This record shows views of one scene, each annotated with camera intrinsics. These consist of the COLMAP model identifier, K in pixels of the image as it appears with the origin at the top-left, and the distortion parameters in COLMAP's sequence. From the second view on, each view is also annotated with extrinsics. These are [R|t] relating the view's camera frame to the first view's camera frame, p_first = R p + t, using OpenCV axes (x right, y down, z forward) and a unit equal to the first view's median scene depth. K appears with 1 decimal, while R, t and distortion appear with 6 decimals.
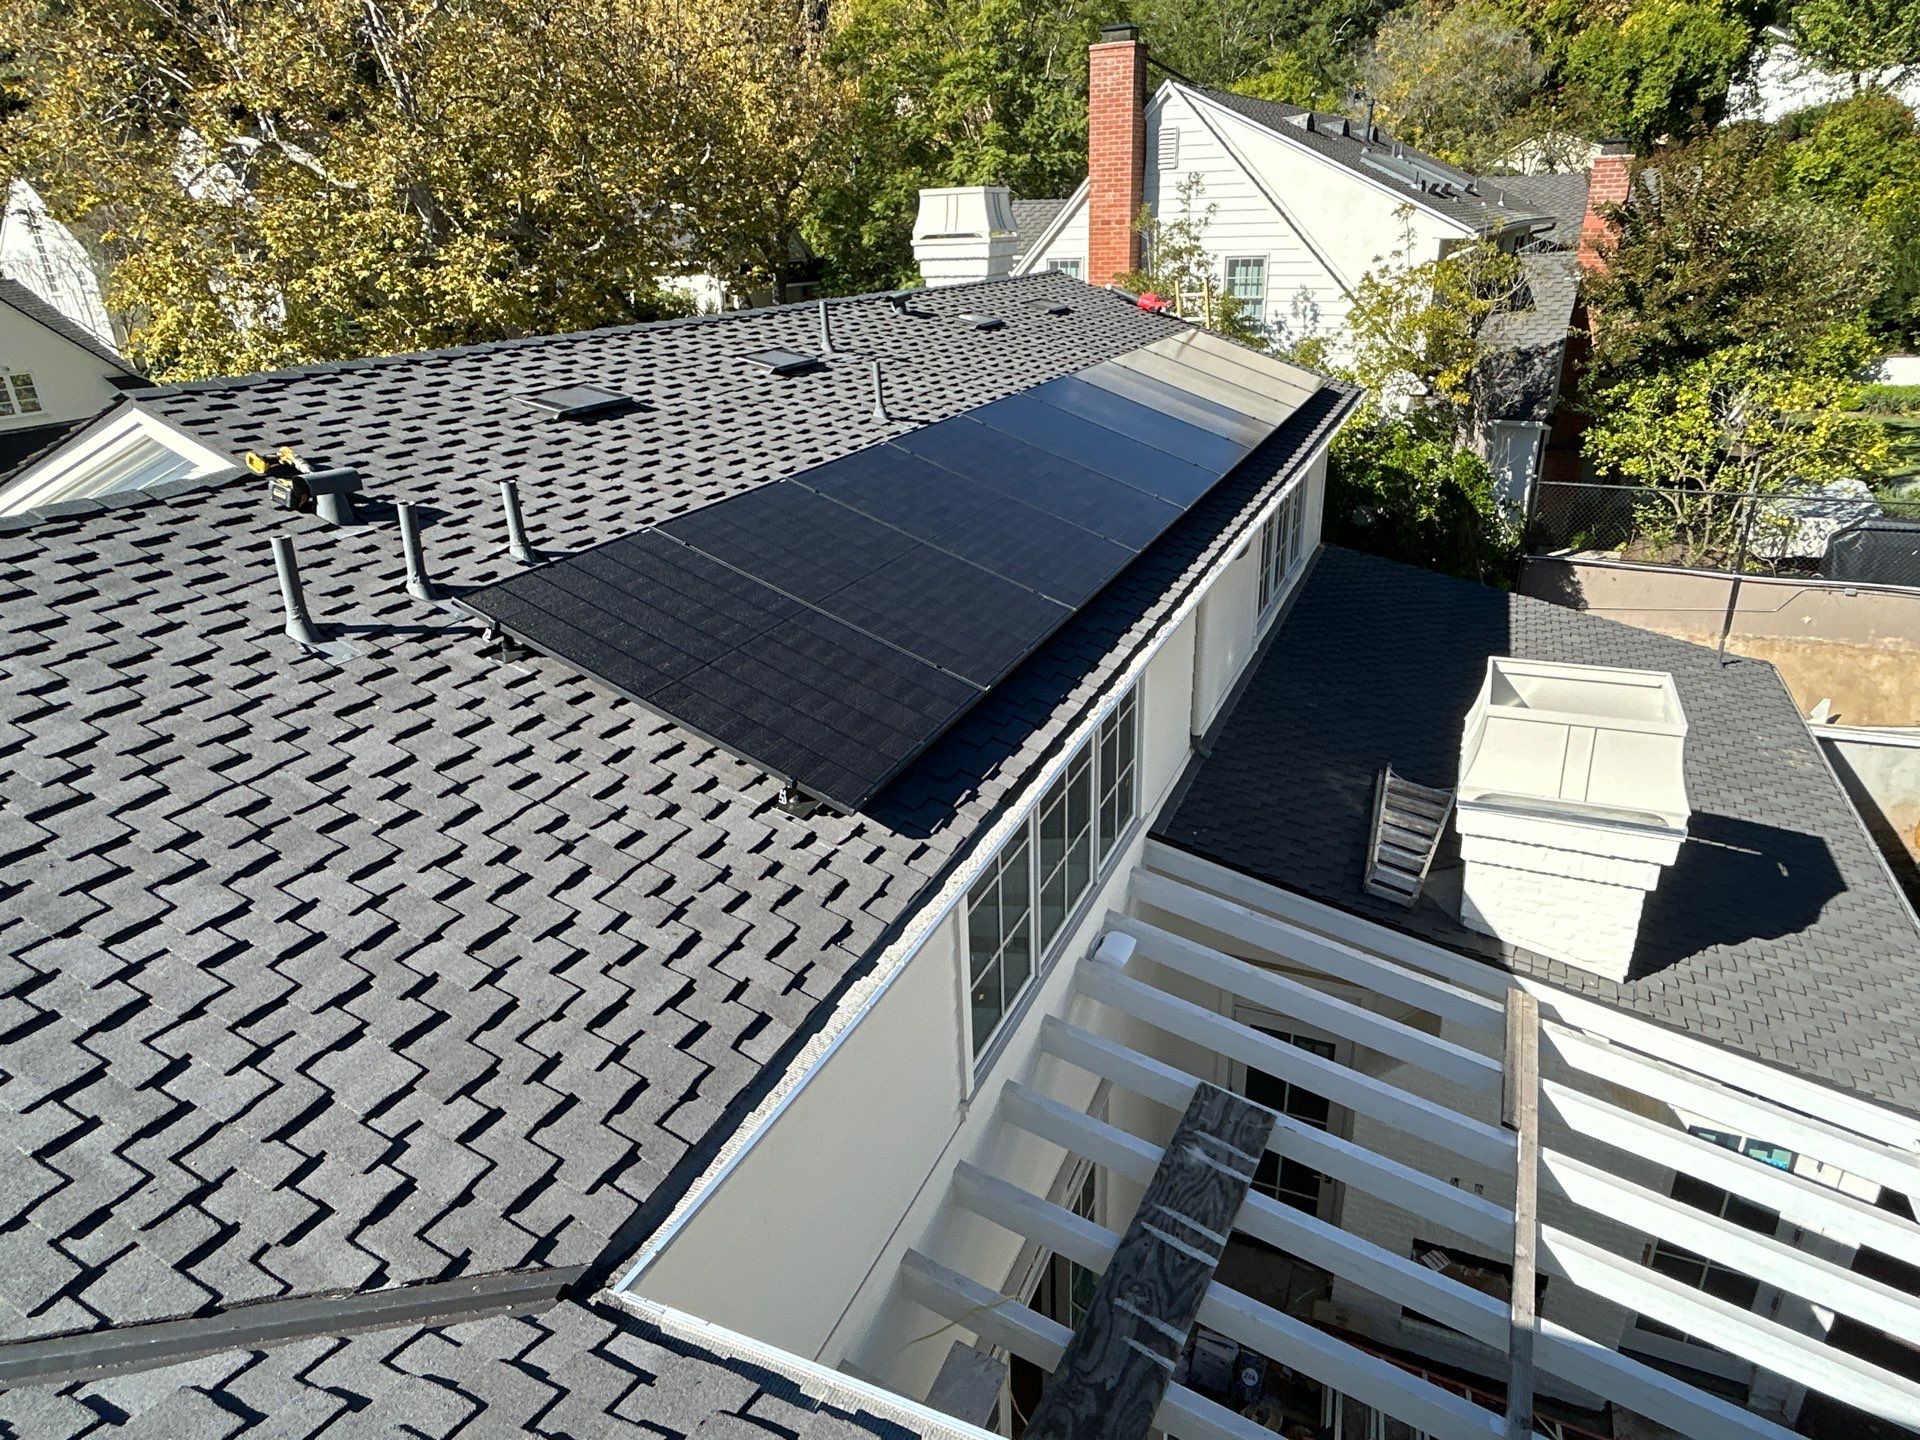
lens RADIAL K [[1161.1, 0, 960.0], [0, 1161.1, 720.0], [0, 0, 1]] dist [-0.008134, 0.007020]
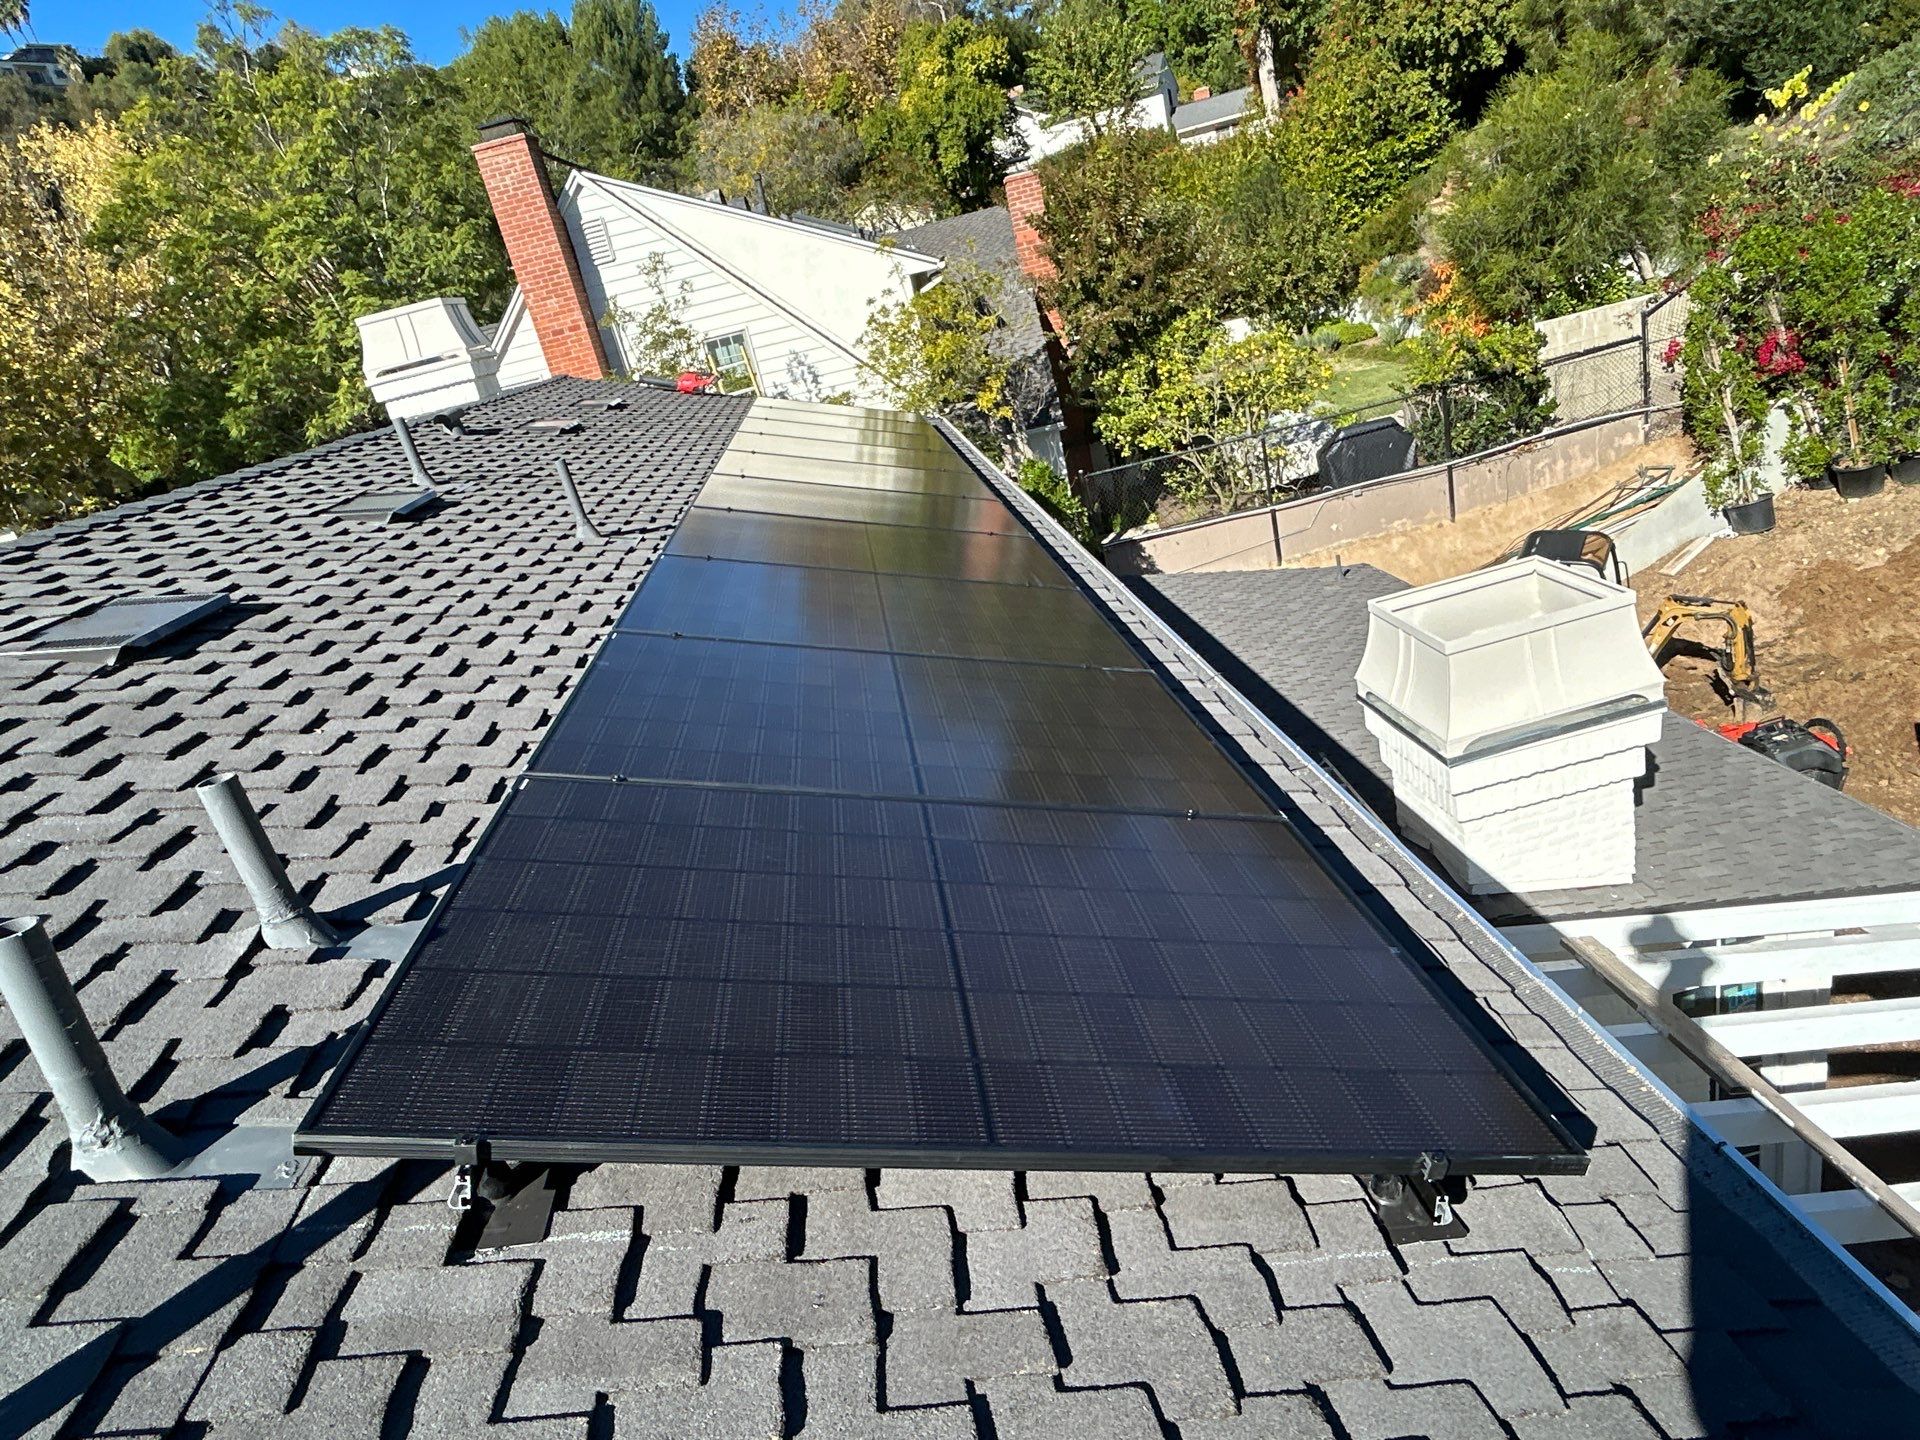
lens RADIAL K [[1161.1, 0, 960.0], [0, 1161.1, 720.0], [0, 0, 1]] dist [-0.008134, 0.007020]
pose [[0.845491, -0.336490, 0.414631, -0.205468], [0.375287, 0.926816, -0.013115, -0.076560], [-0.379873, 0.166694, 0.909895, 0.334808]]
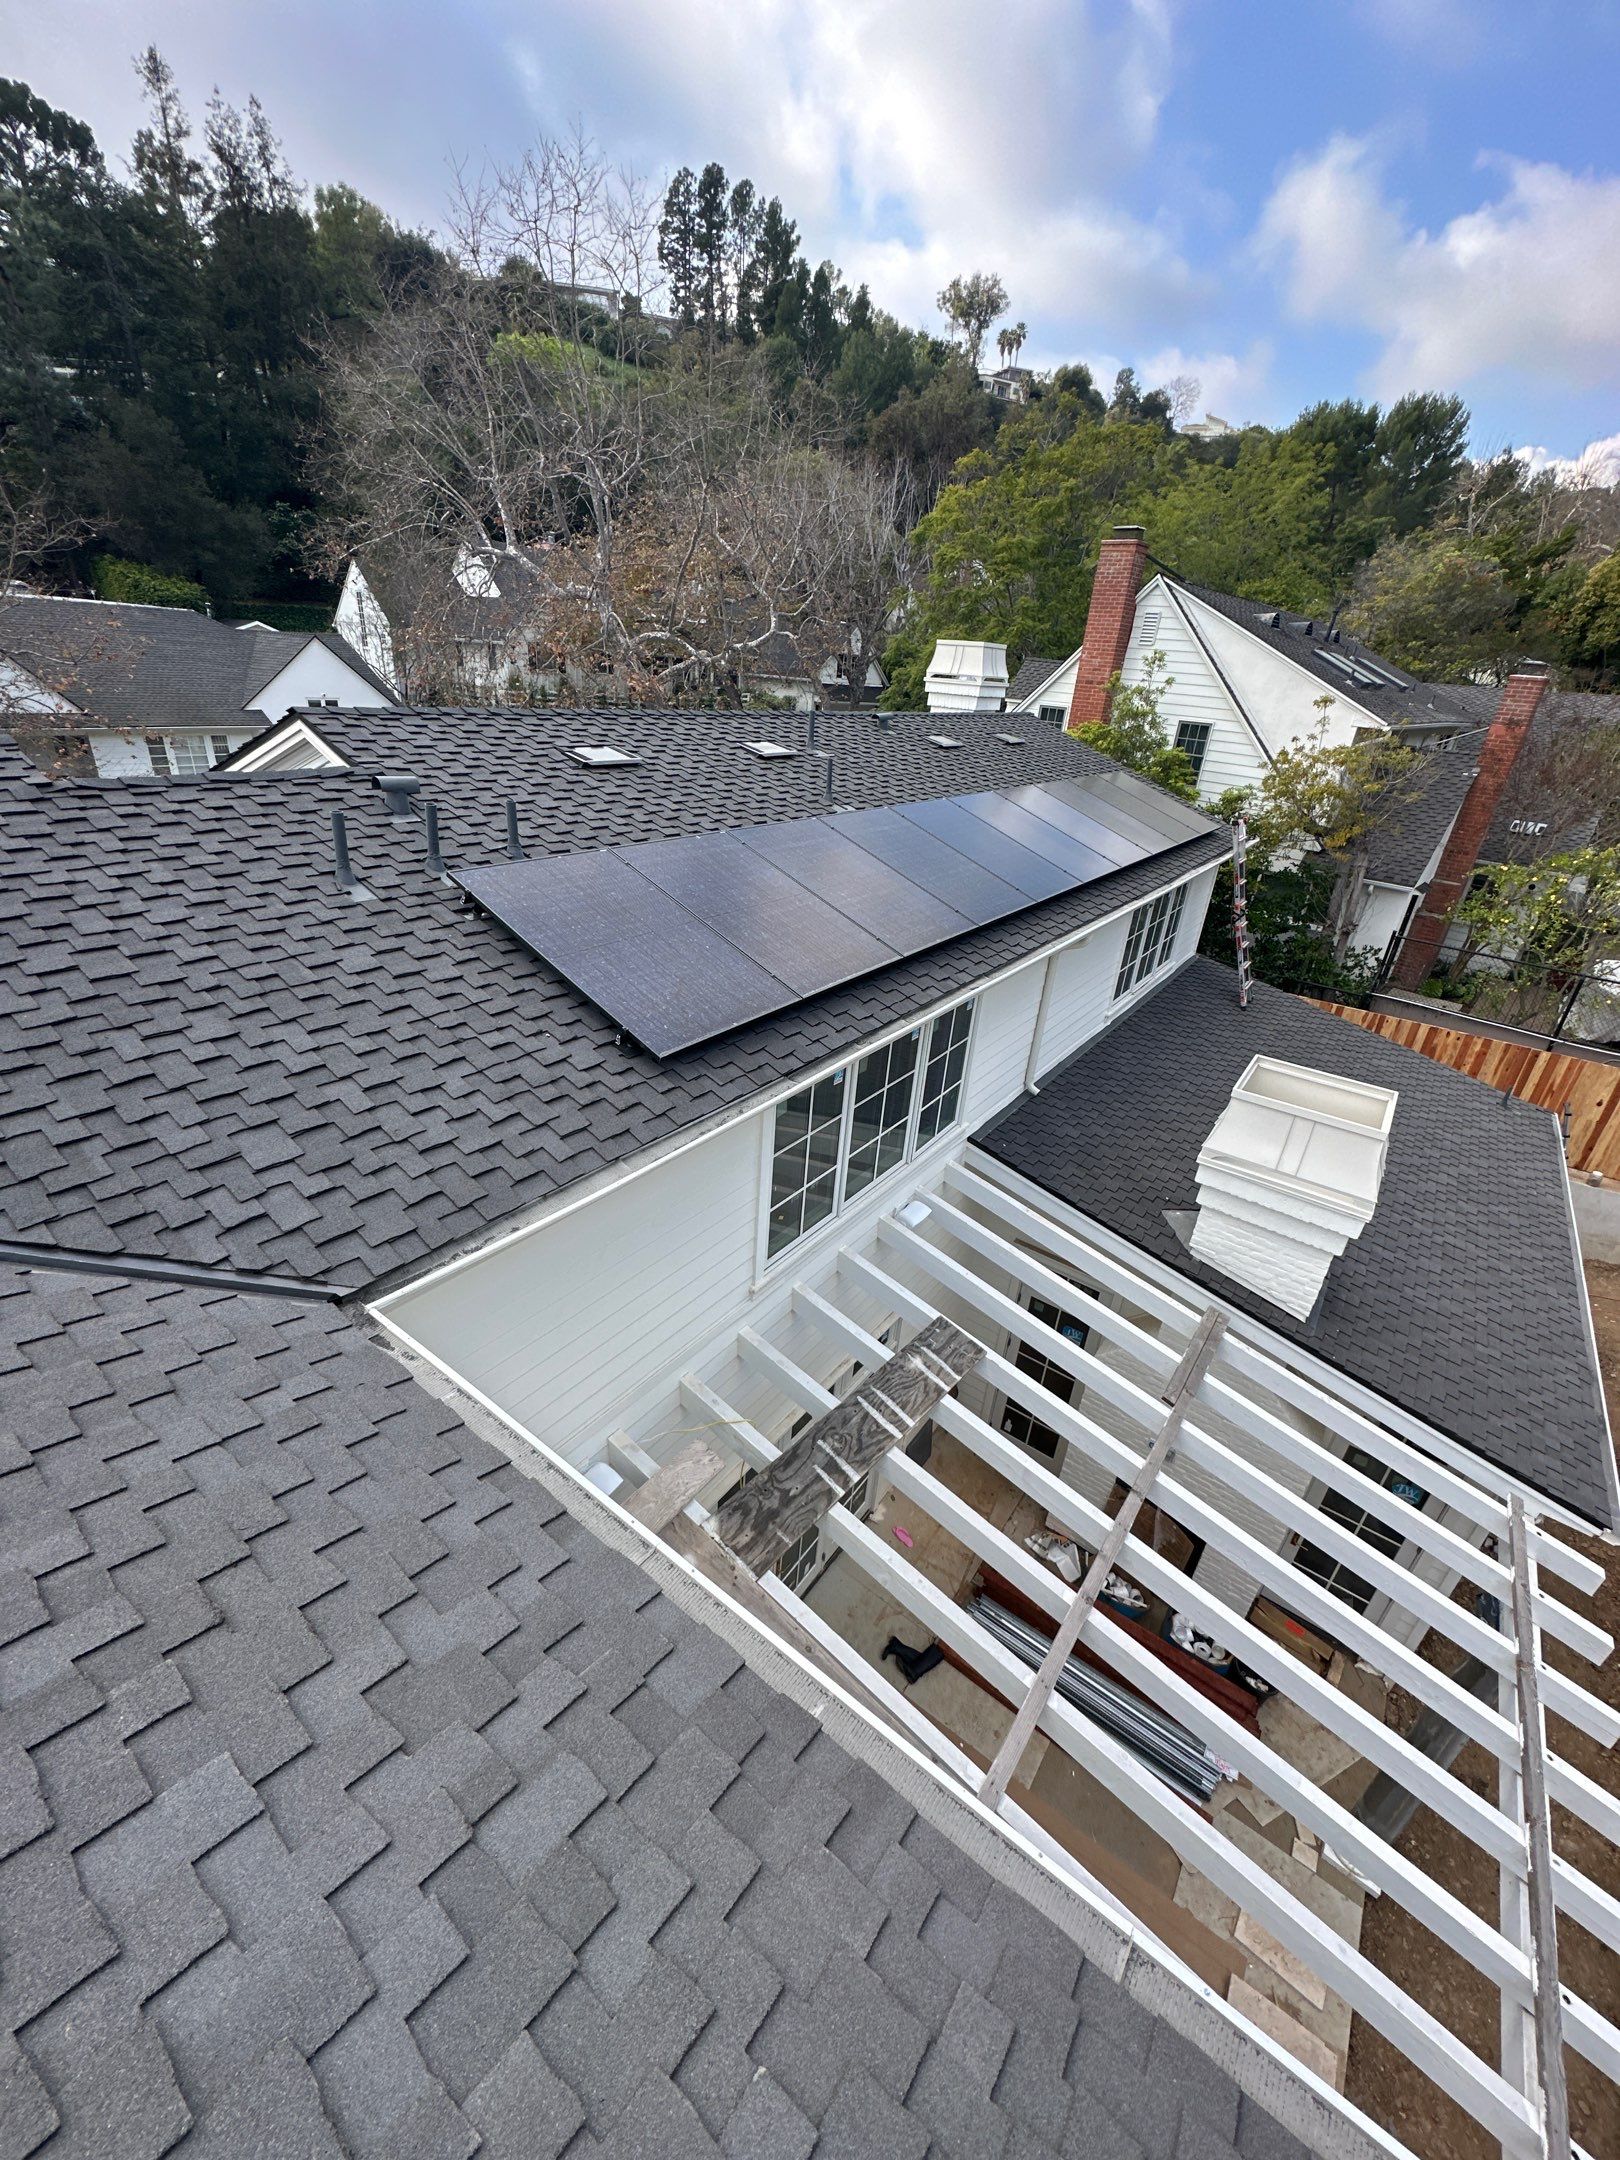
lens RADIAL K [[862.6, 0, 813.8], [0, 862.6, 1082.1], [0, 0, 1]] dist [-0.001633, 0.000090]
pose [[0.971744, 0.186708, -0.144406, 0.128493], [-0.179486, 0.981828, 0.061640, 0.004154], [0.153291, -0.033980, 0.987597, -0.016264]]
